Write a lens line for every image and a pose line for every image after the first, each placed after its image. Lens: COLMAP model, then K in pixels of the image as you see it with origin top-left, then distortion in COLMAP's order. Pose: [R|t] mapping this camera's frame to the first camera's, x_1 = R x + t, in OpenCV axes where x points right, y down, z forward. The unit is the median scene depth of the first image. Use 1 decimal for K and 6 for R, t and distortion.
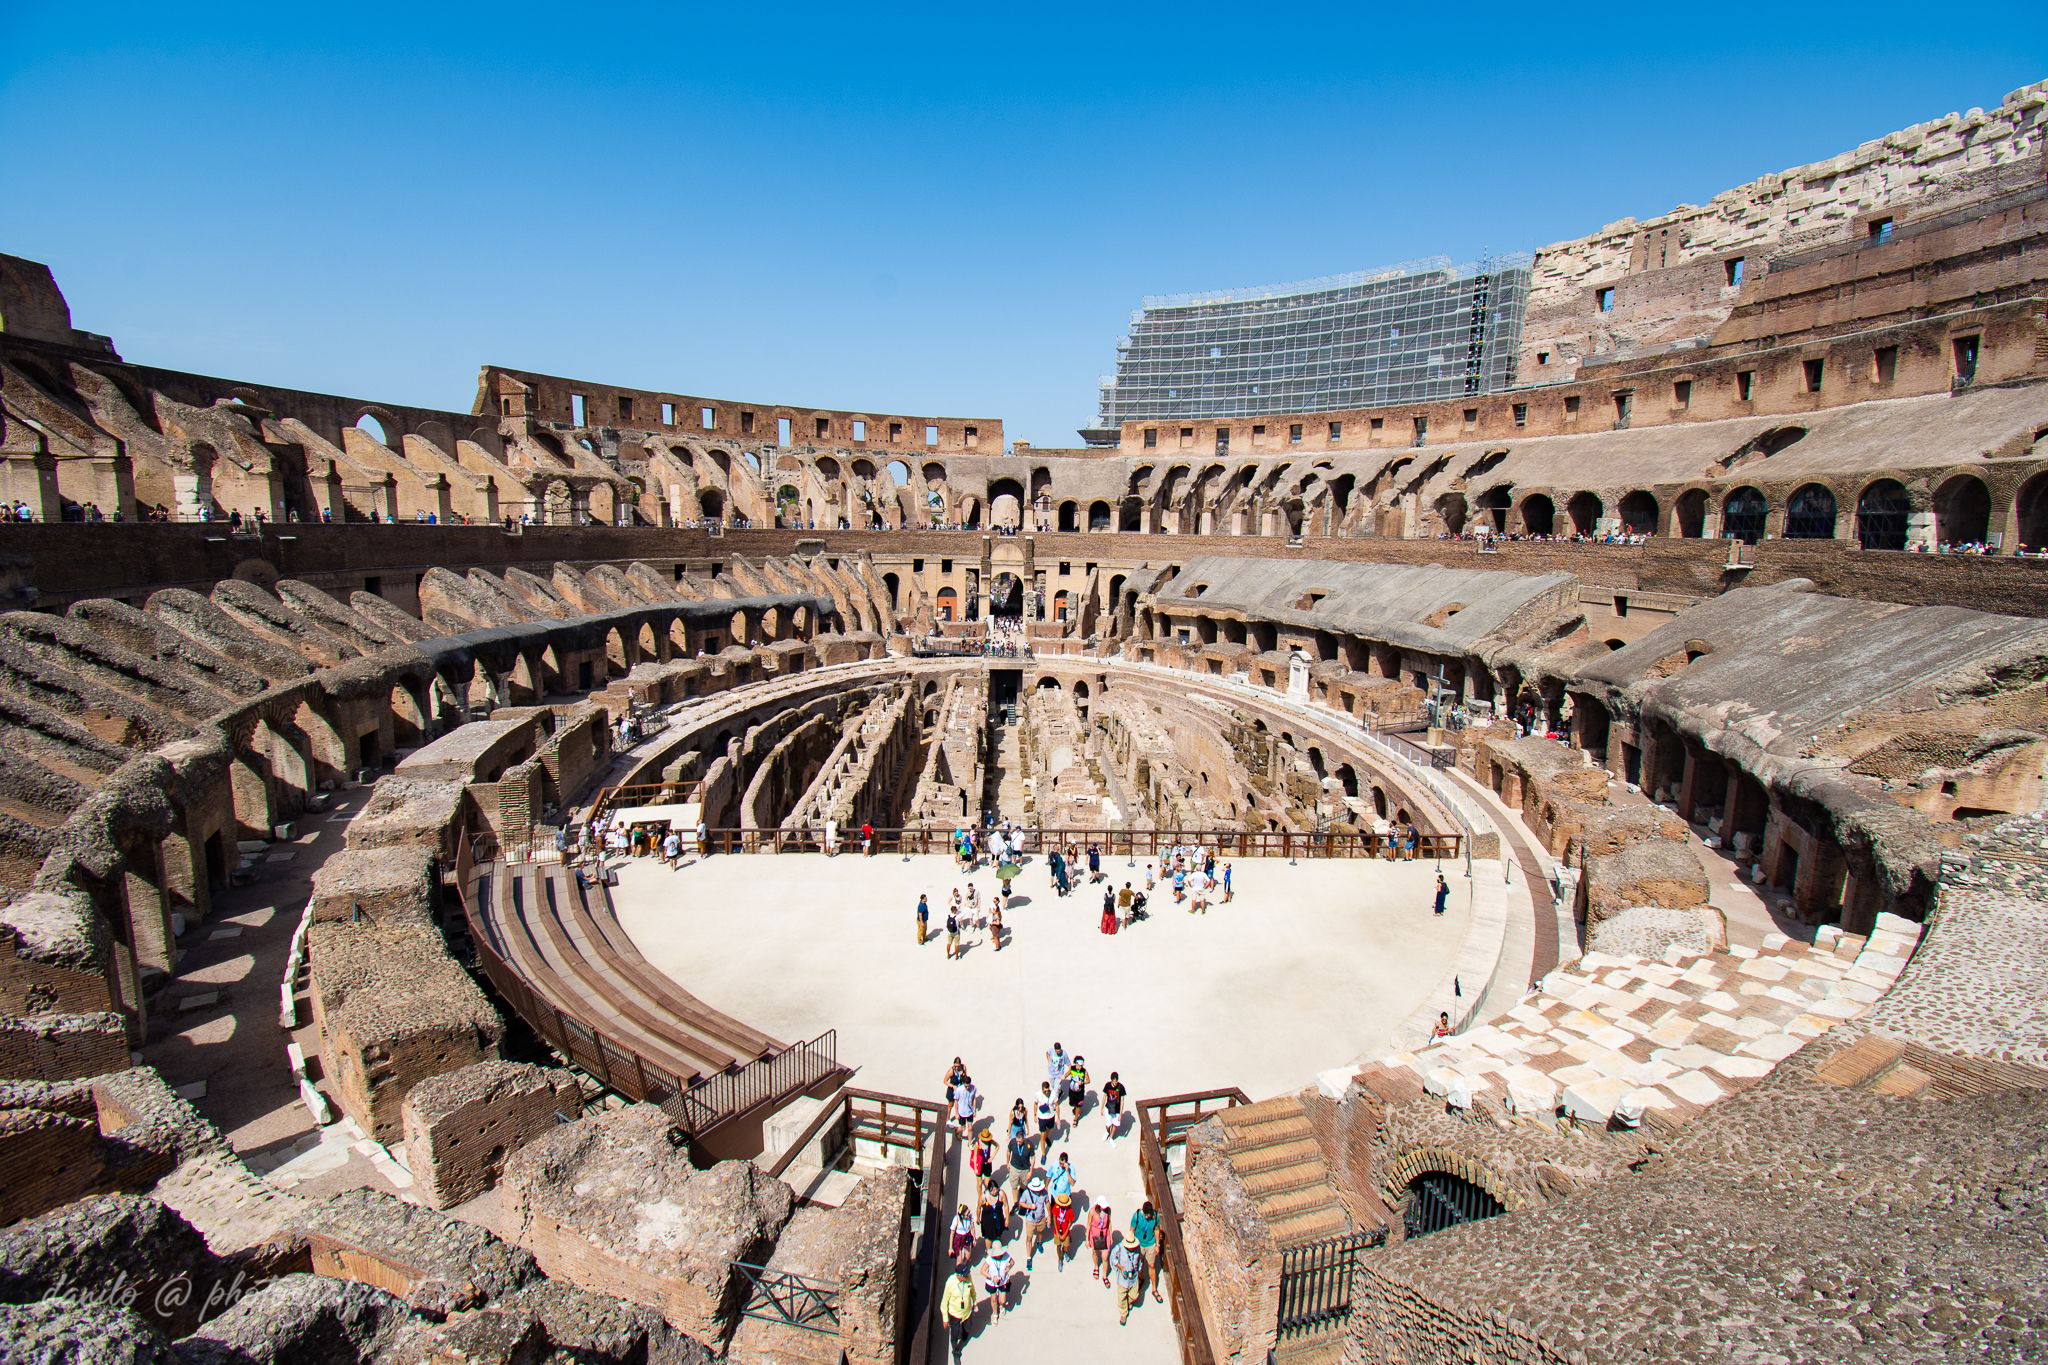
lens RADIAL K [[907.0, 0, 1034.3], [0, 907.0, 668.4], [0, 0, 1]] dist [0.021148, -0.027899]
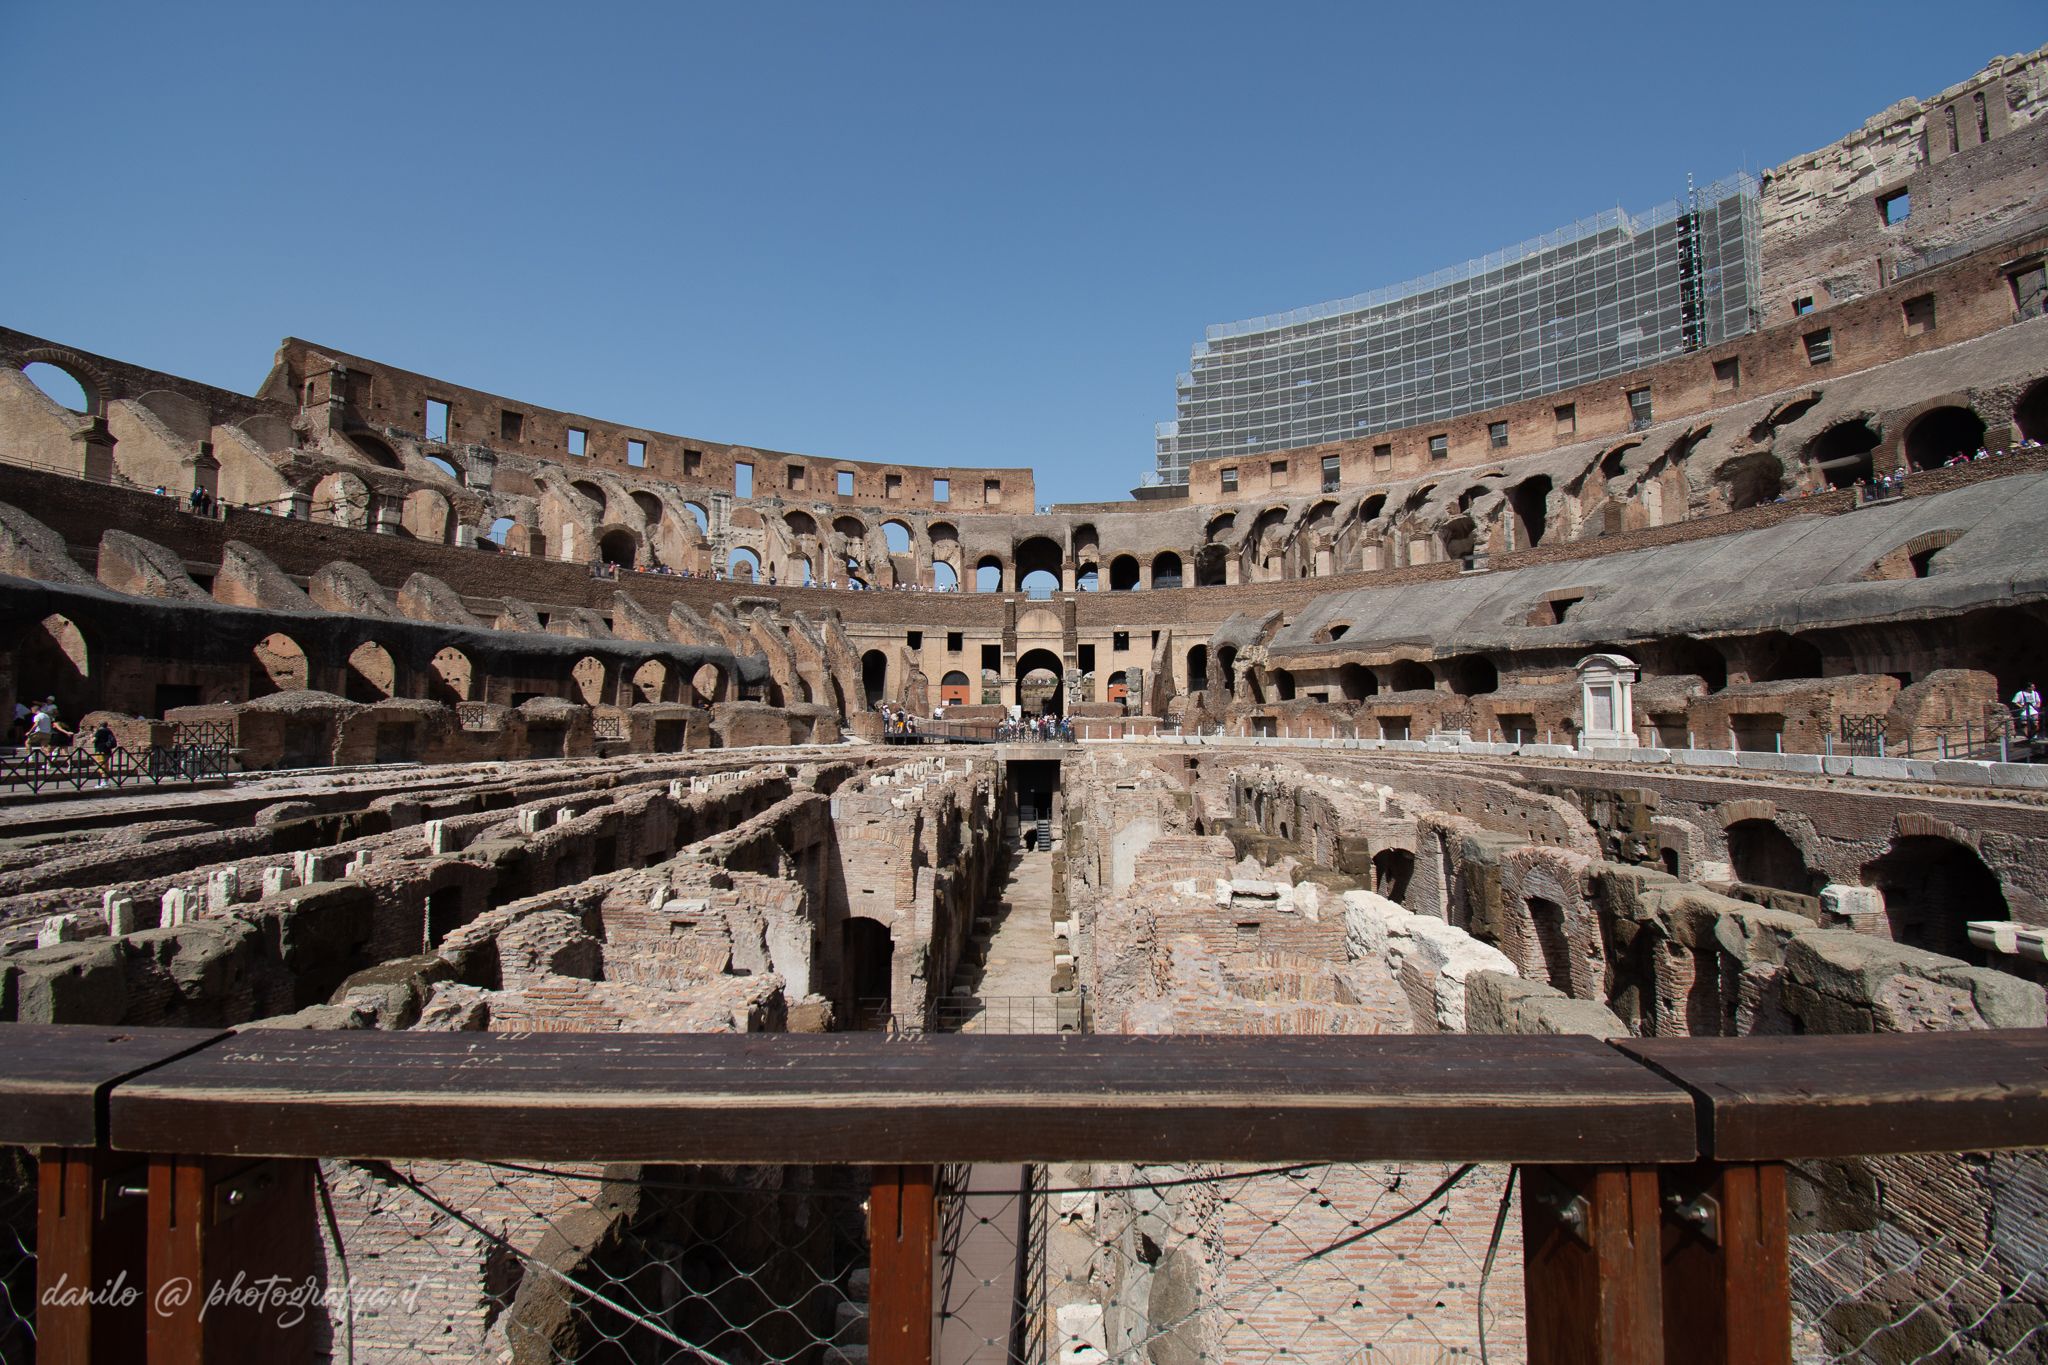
lens RADIAL K [[907.0, 0, 1034.3], [0, 907.0, 668.4], [0, 0, 1]] dist [0.021148, -0.027899]
pose [[0.998062, -0.027801, -0.055675, 0.004898], [0.015718, 0.978270, -0.206736, 0.055999], [0.060213, 0.205461, 0.976811, 0.314526]]
